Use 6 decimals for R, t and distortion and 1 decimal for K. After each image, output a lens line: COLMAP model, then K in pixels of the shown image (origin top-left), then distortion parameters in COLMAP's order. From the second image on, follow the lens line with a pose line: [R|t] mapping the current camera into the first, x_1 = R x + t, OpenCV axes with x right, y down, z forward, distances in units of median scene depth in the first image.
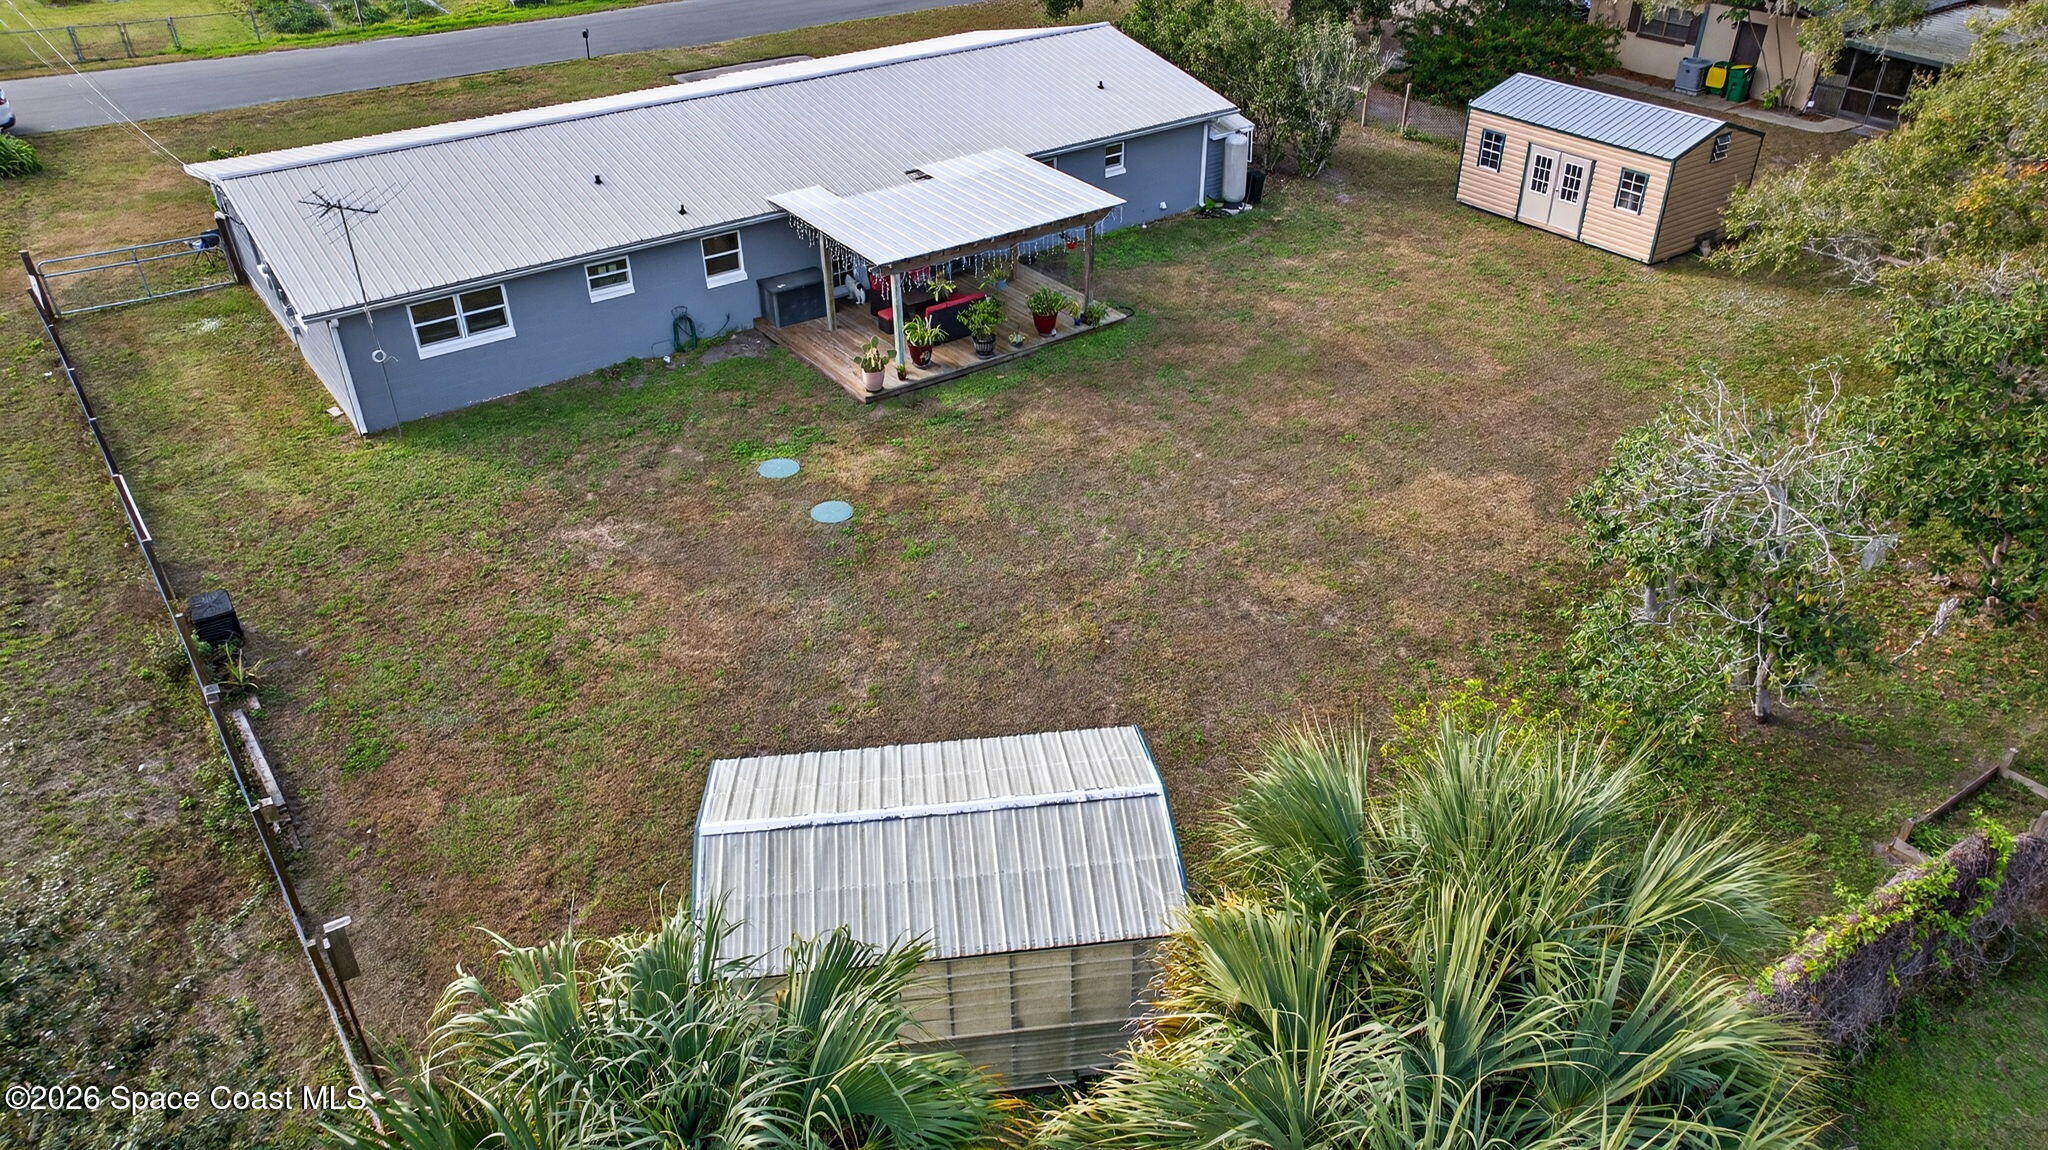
lens RADIAL K [[1465.1, 0, 1028.2], [0, 1465.1, 567.0], [0, 0, 1]] dist [0.032298, -0.007036]
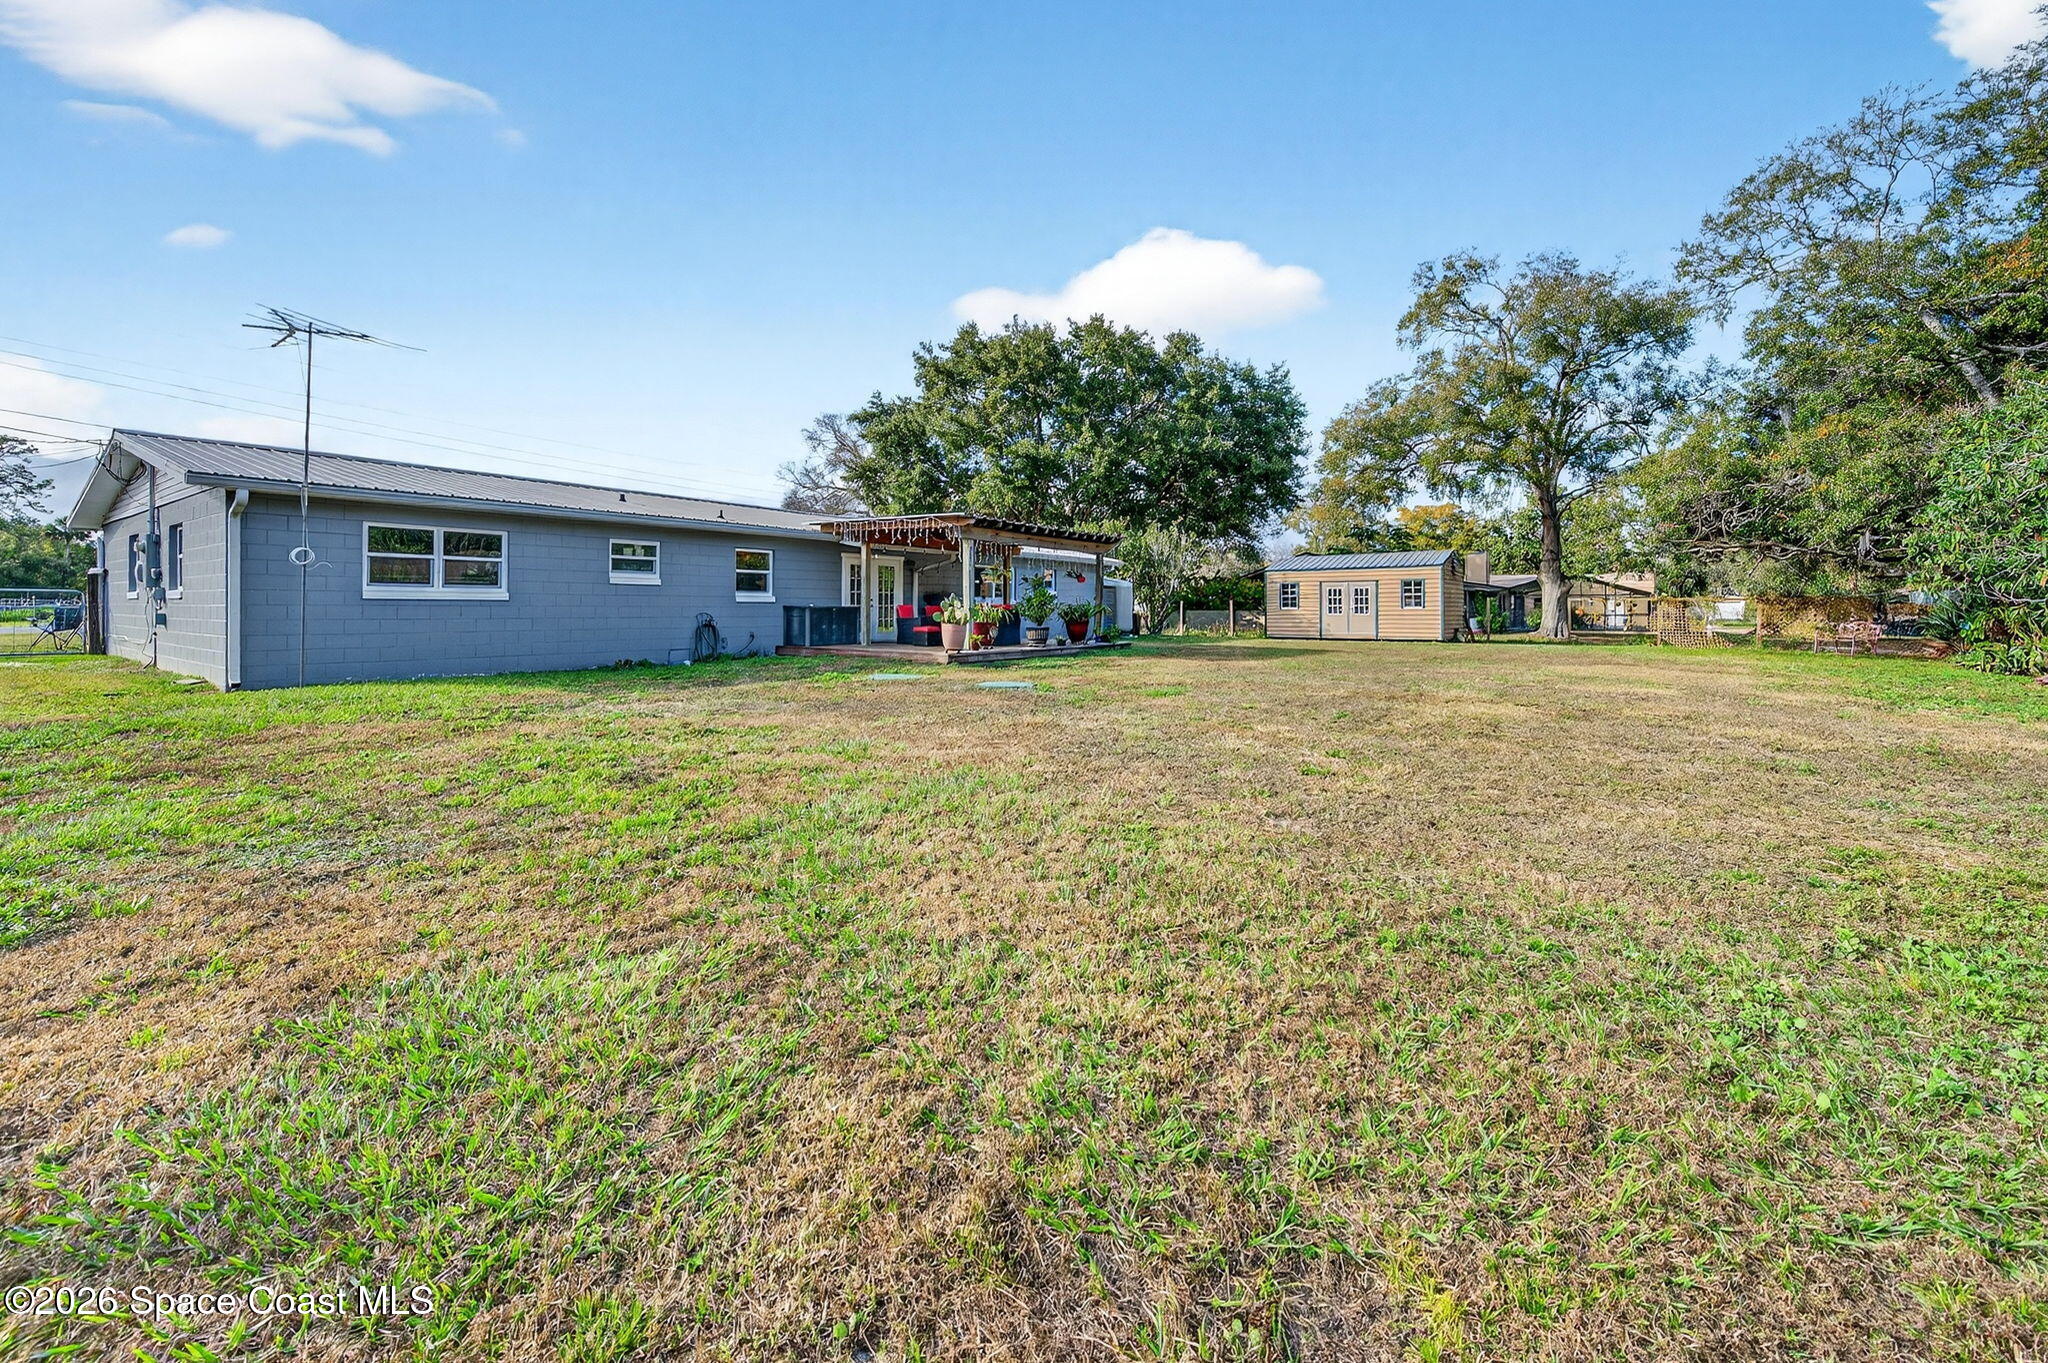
lens RADIAL K [[814.4, 0, 1025.9], [0, 814.4, 585.3], [0, 0, 1]] dist [0.007369, -0.002192]
pose [[0.953772, 0.021967, 0.299729, -0.202774], [0.147780, 0.834139, -0.531388, 0.111526], [-0.261689, 0.551116, 0.792332, 0.543324]]
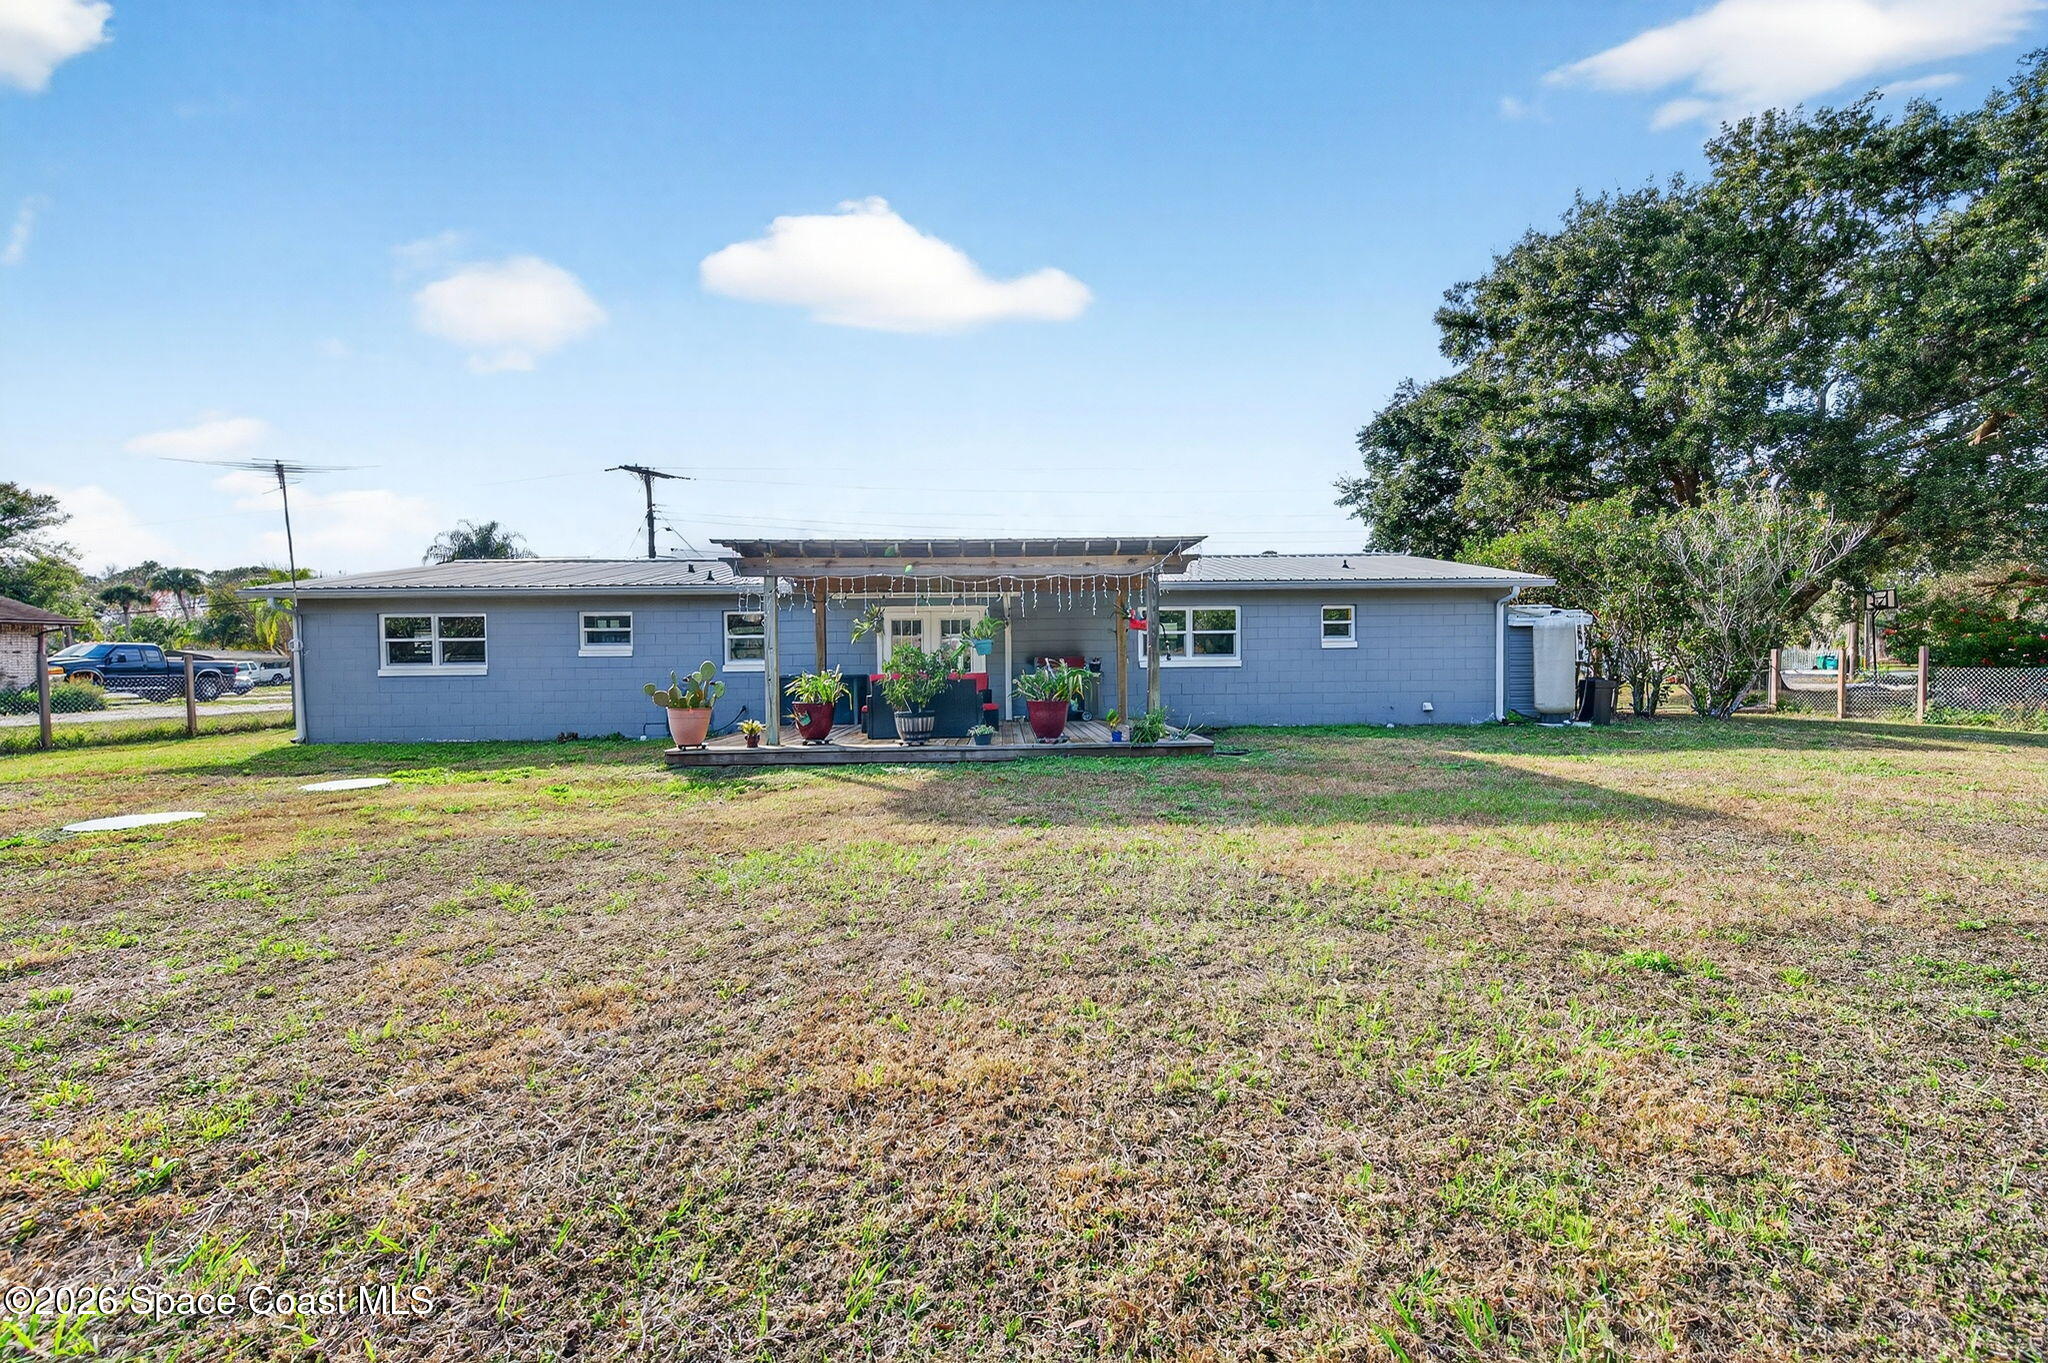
lens RADIAL K [[814.4, 0, 1027.4], [0, 814.4, 688.0], [0, 0, 1]] dist [0.007369, -0.002192]
pose [[0.821142, 0.009948, -0.570637, 0.197306], [-0.299889, 0.858214, -0.416576, -0.039700], [0.485584, 0.513196, 0.707699, 0.778516]]
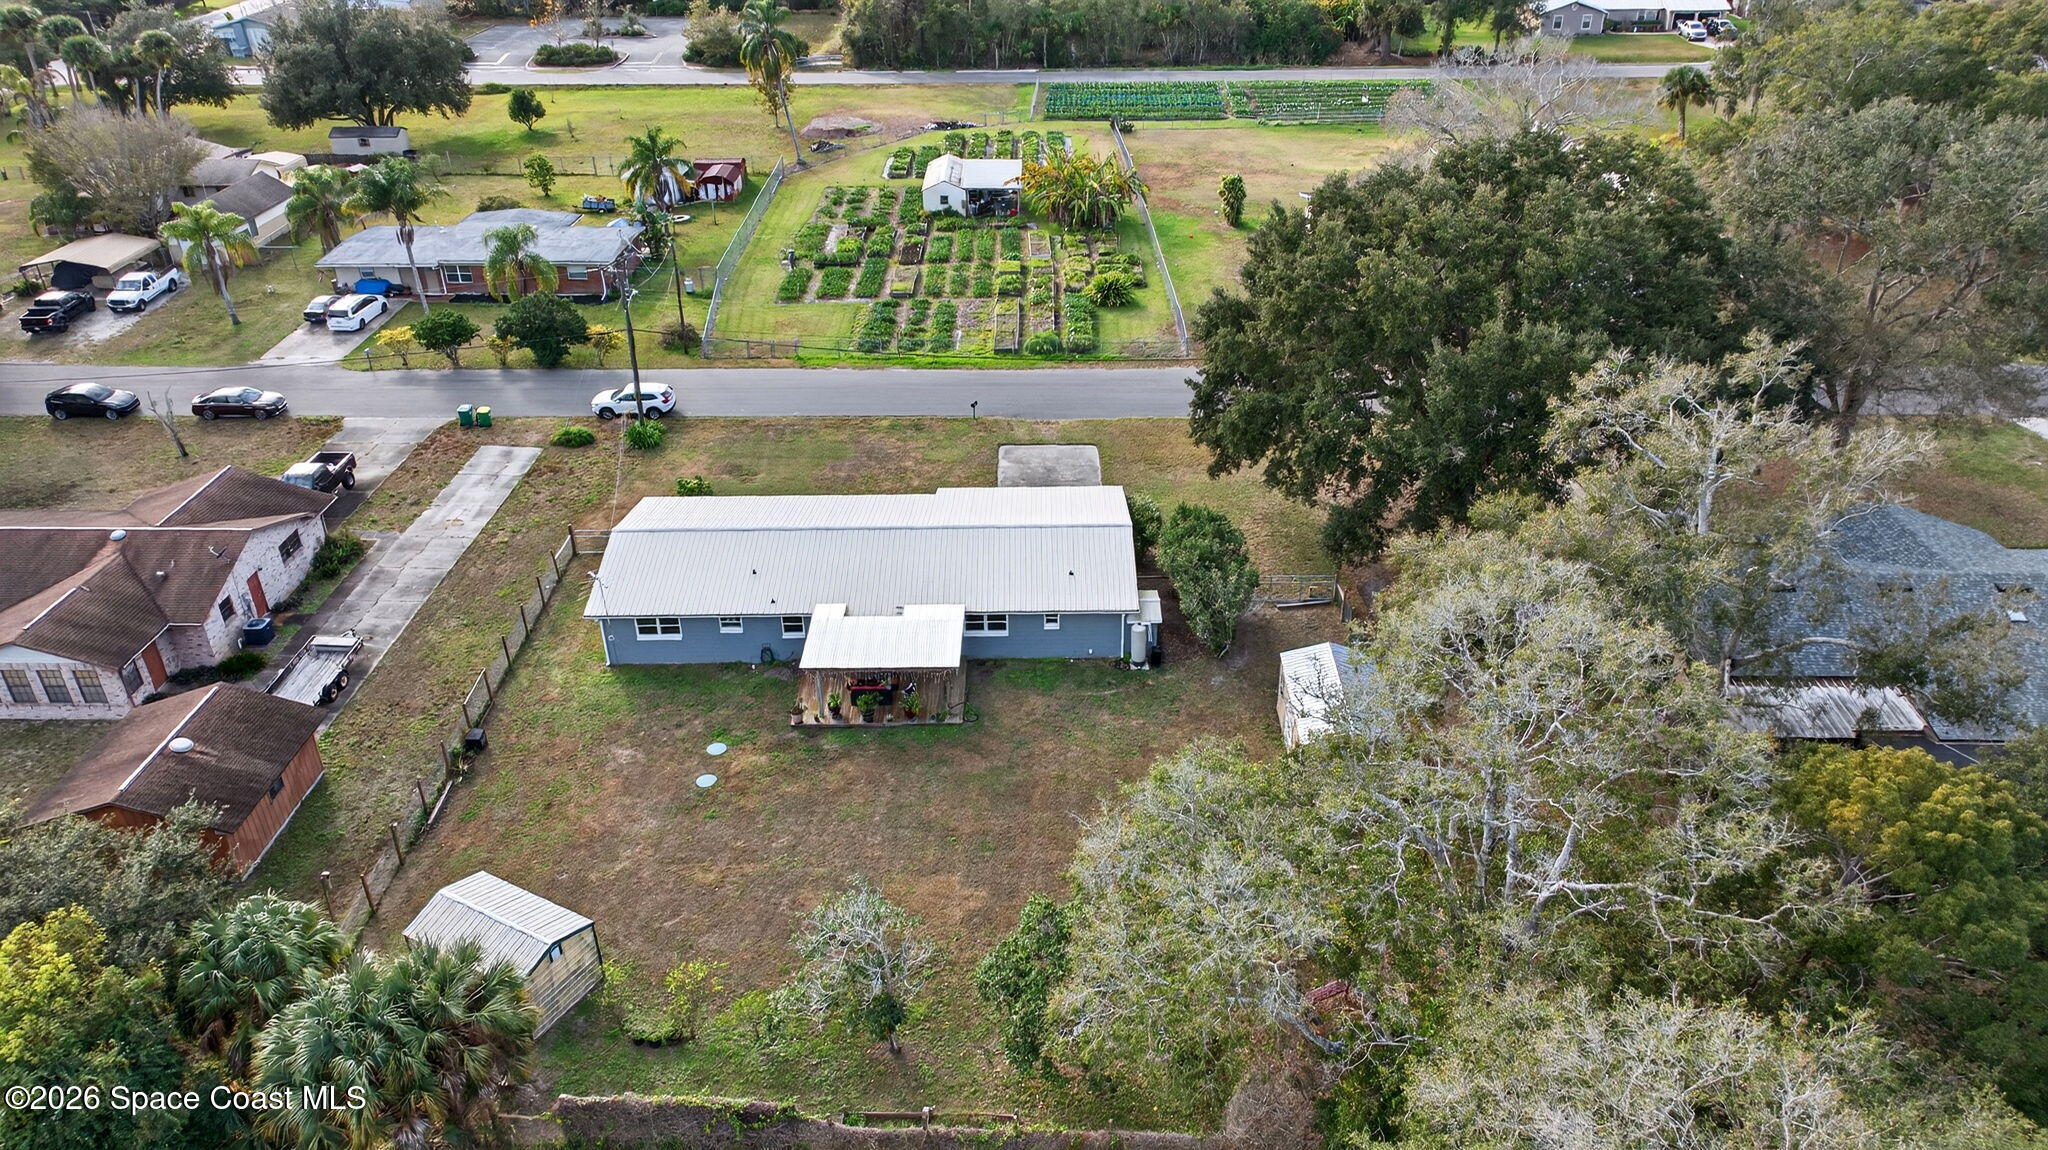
lens RADIAL K [[1465.1, 0, 1014.7], [0, 1465.1, 563.9], [0, 0, 1]] dist [0.032298, -0.007036]
pose [[0.802592, 0.285367, -0.523843, 1.047753], [-0.311762, 0.949339, 0.039501, -0.468480], [0.508577, 0.131611, 0.850899, -0.525871]]
